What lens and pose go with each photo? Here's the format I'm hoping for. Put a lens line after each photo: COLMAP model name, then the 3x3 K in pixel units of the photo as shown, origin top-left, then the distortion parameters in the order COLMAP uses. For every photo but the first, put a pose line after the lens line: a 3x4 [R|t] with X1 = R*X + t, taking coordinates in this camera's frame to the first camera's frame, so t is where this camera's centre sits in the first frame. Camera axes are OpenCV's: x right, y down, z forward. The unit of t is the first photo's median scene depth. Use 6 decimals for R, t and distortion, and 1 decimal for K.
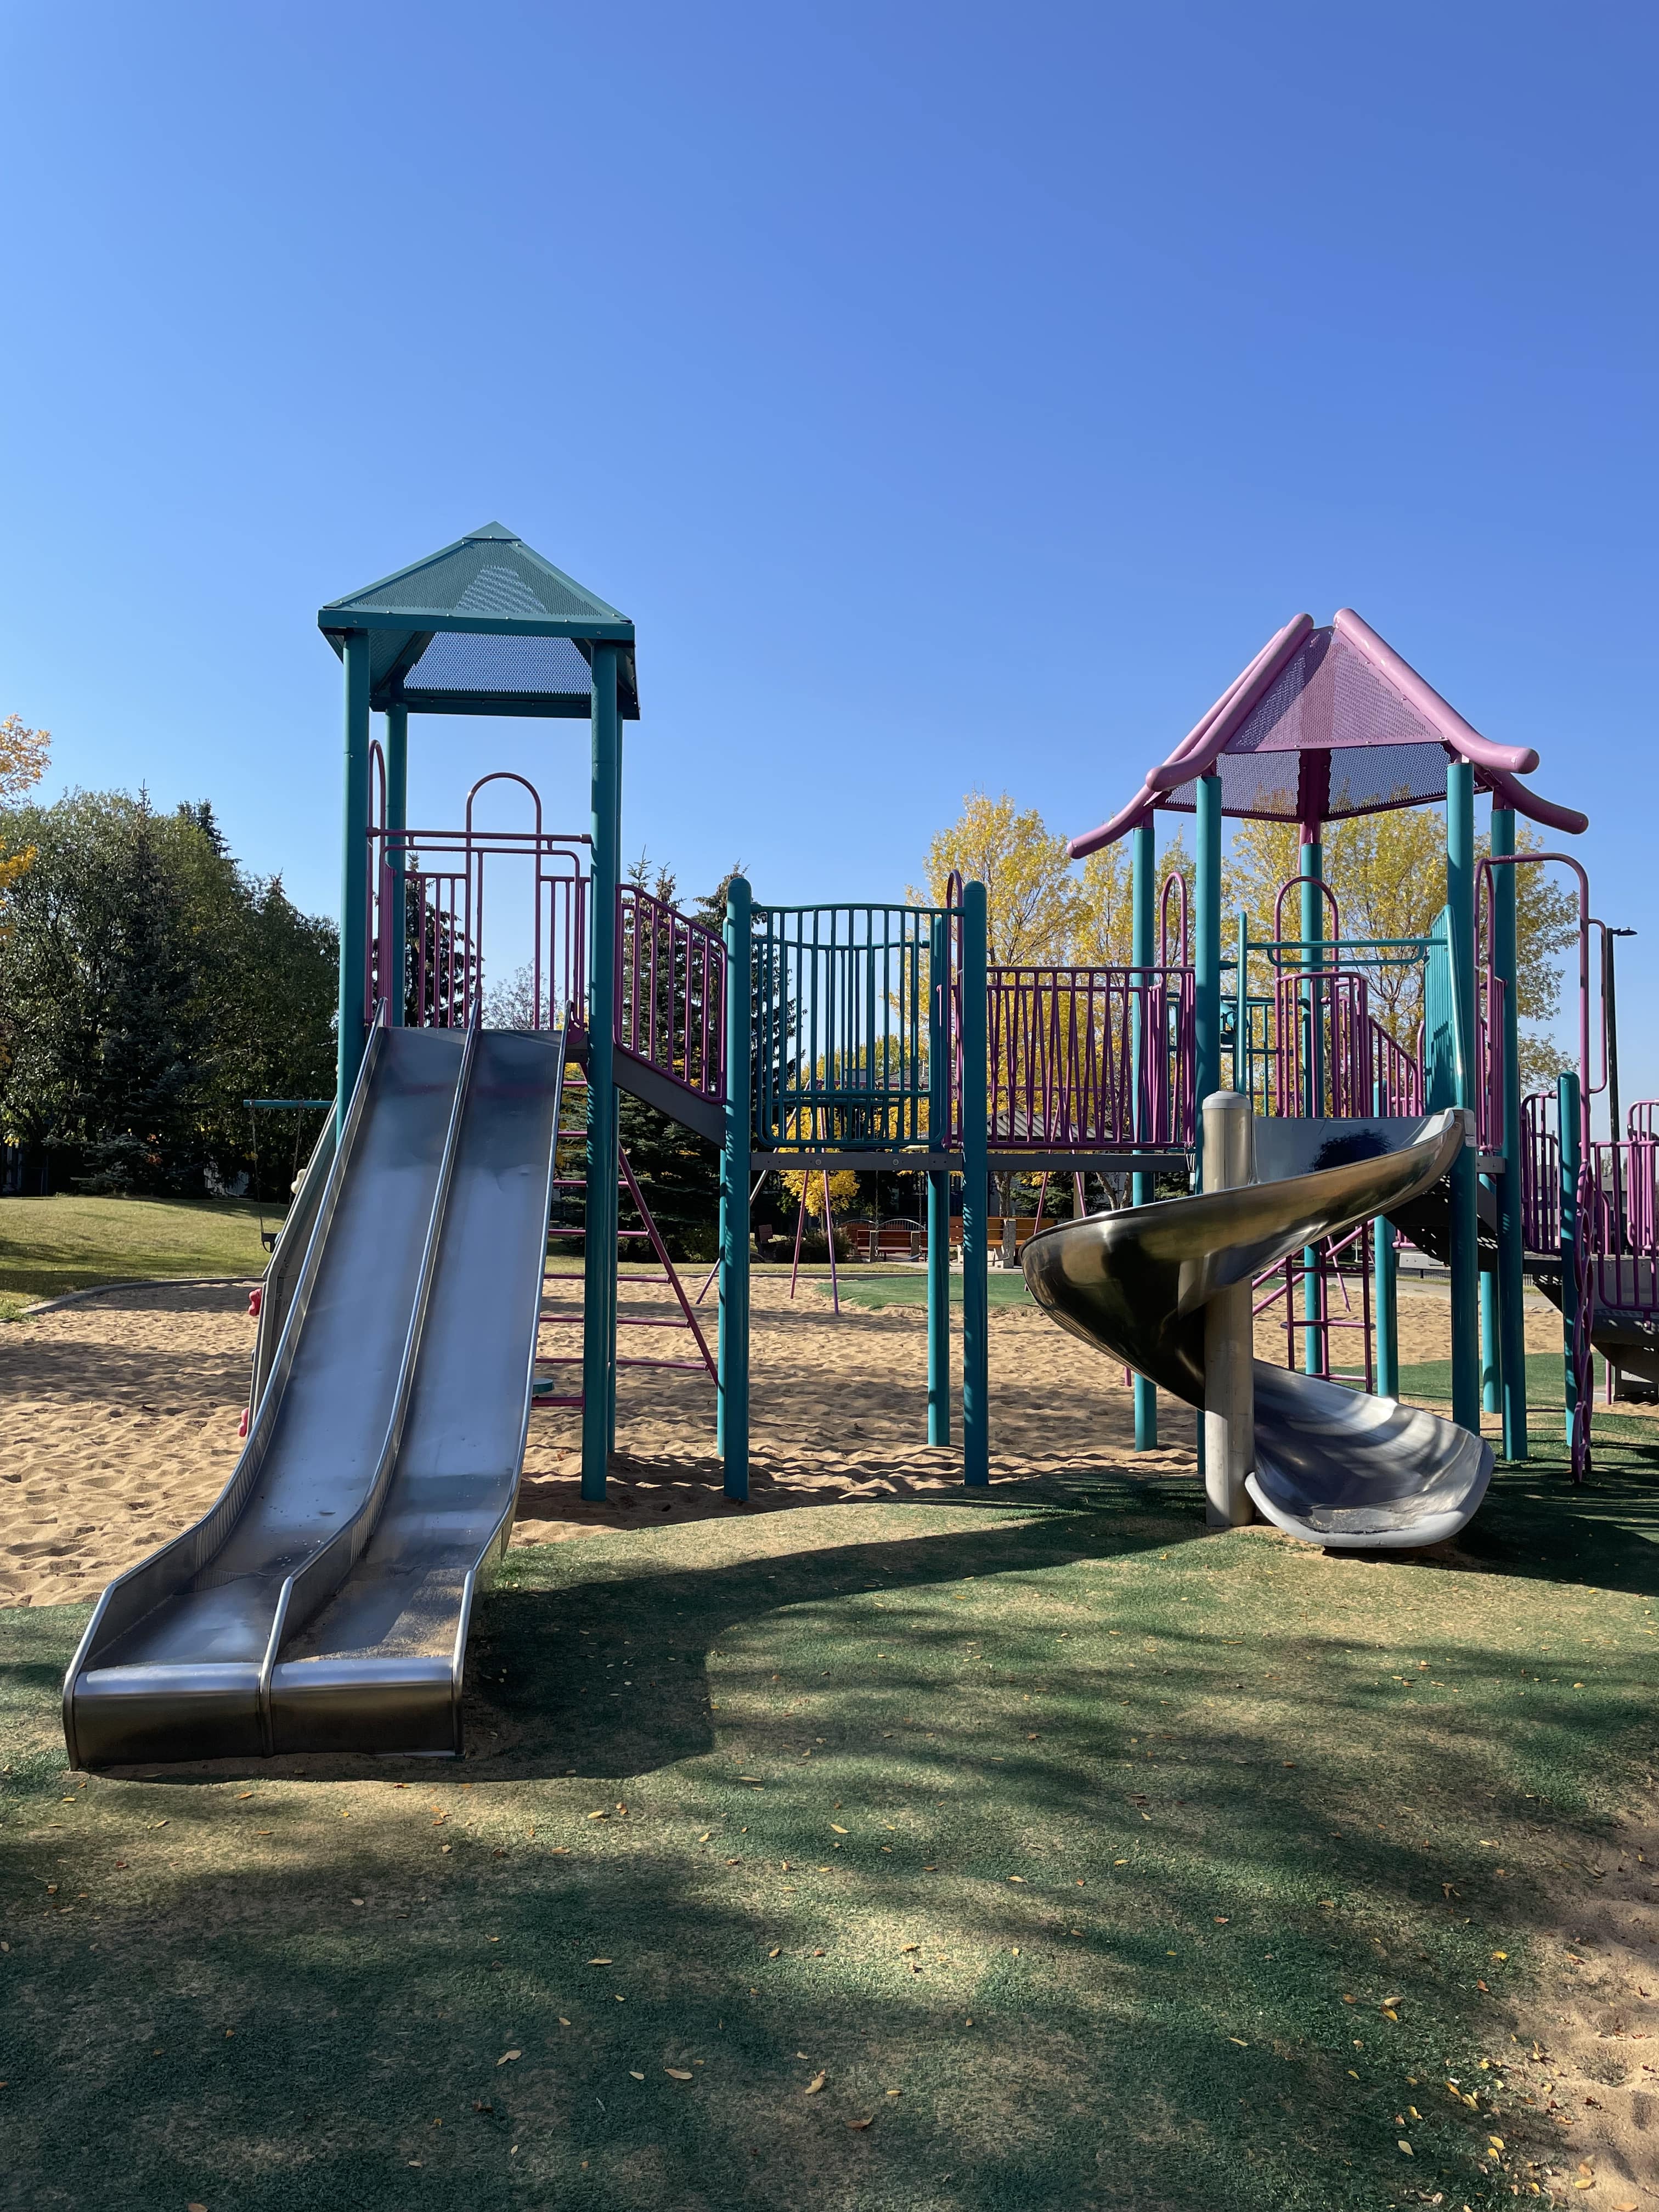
lens RADIAL K [[1661.0, 0, 811.3], [0, 1661.0, 1082.1], [0, 0, 1]] dist [0.102593, -0.126055]
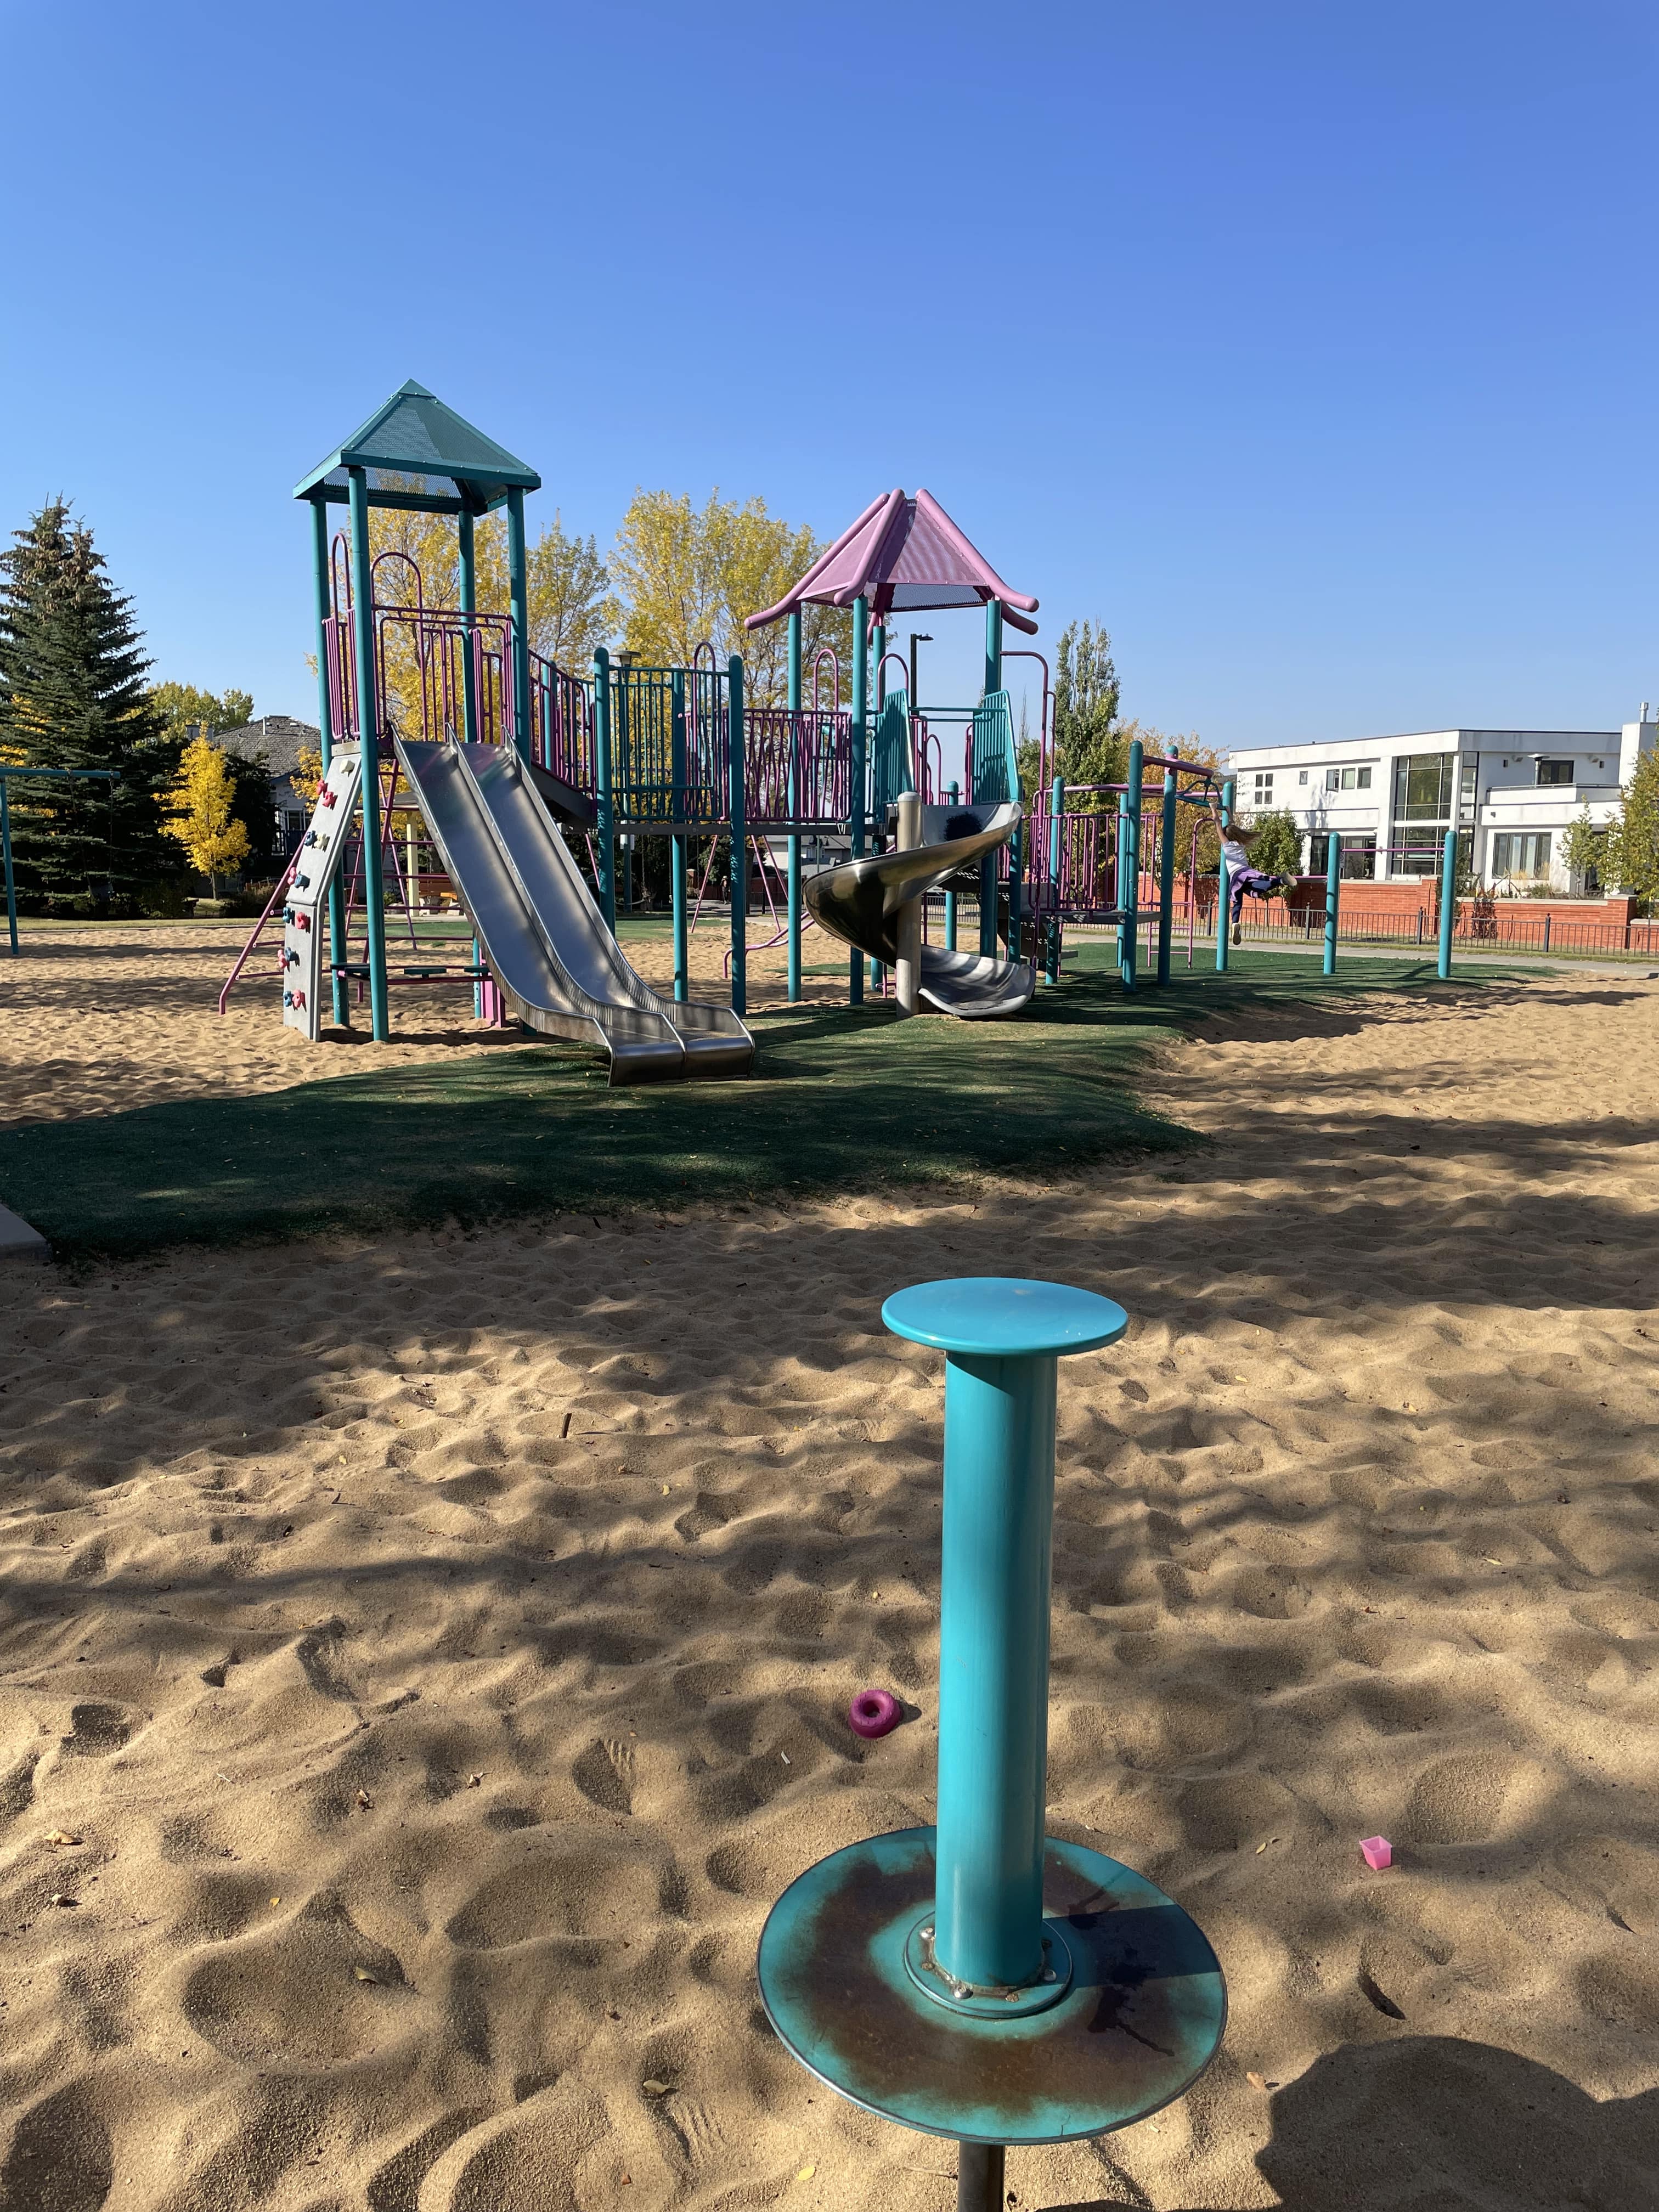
lens RADIAL K [[1661.0, 0, 811.3], [0, 1661.0, 1082.1], [0, 0, 1]] dist [0.102593, -0.126055]
pose [[0.910057, -0.064444, 0.409443, -0.544421], [-0.019206, 0.980222, 0.196969, -0.035475], [-0.414038, -0.187116, 0.890820, -0.586159]]
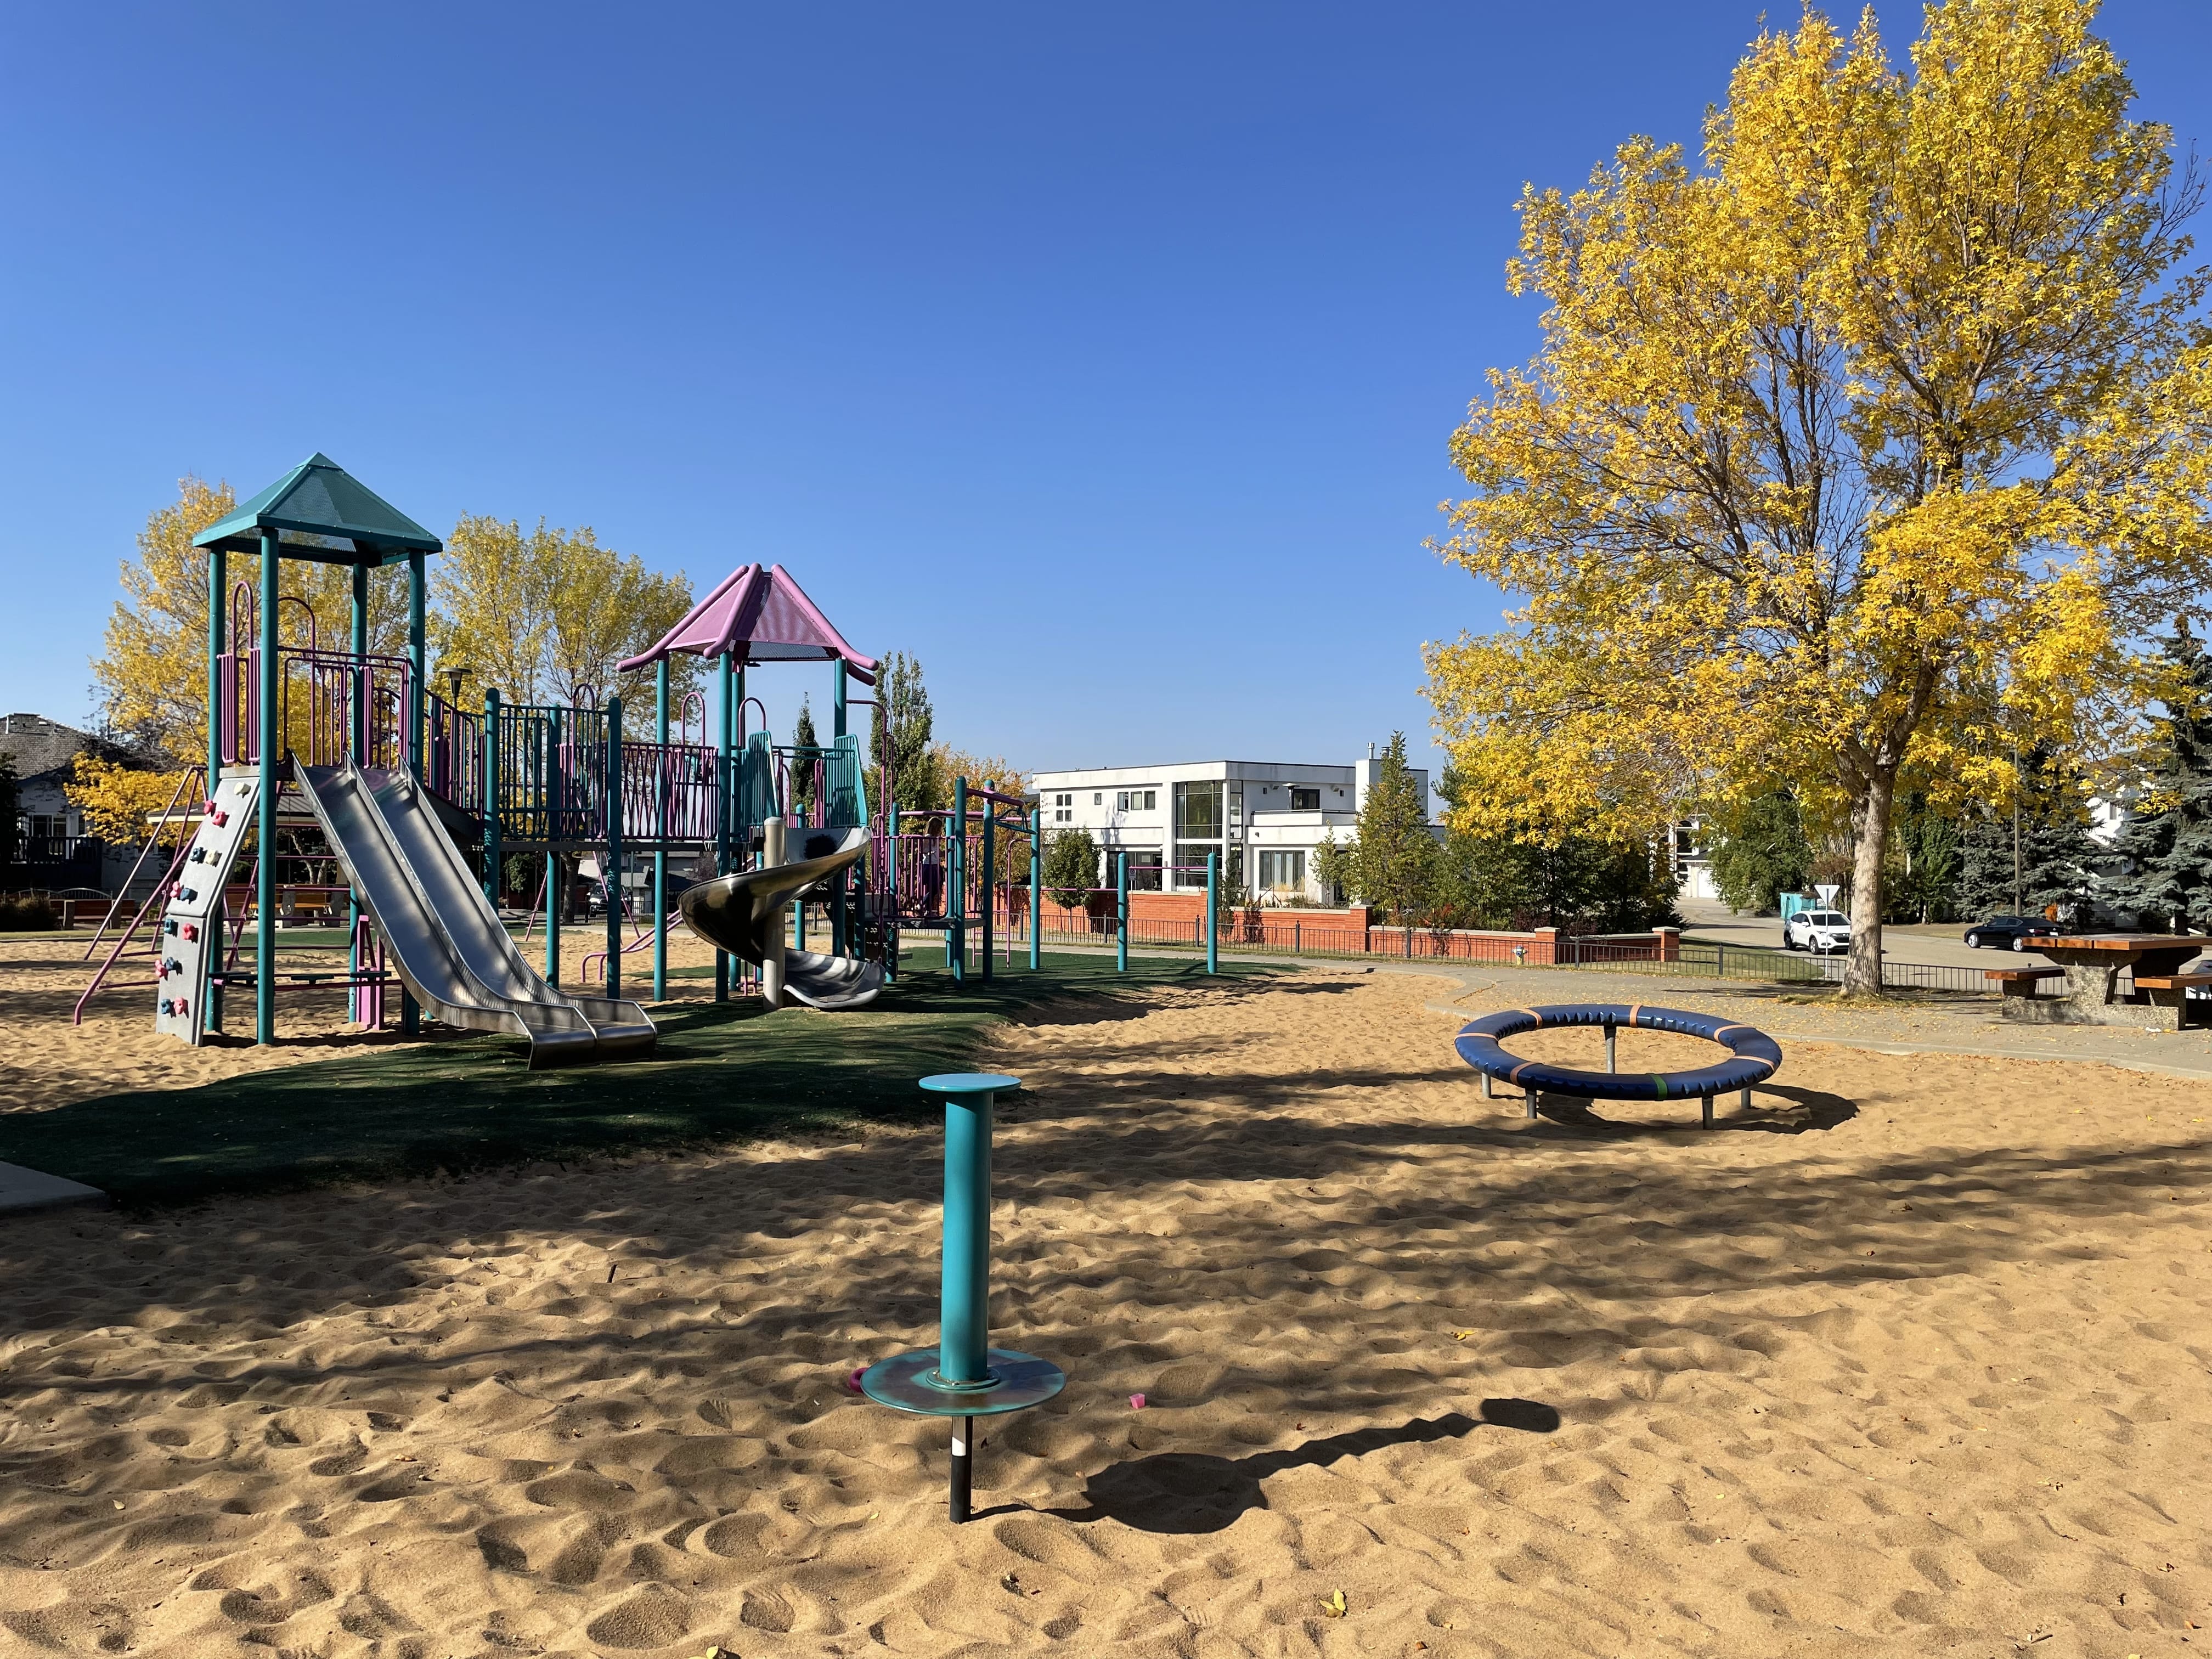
lens RADIAL K [[1660.3, 0, 1087.5], [0, 1660.3, 844.0], [0, 0, 1]] dist [0.102291, -0.125674]
pose [[0.763641, 0.003455, 0.645632, -0.723888], [-0.040456, 0.998277, 0.042507, -0.058424], [-0.644373, -0.058580, 0.762465, -0.801657]]
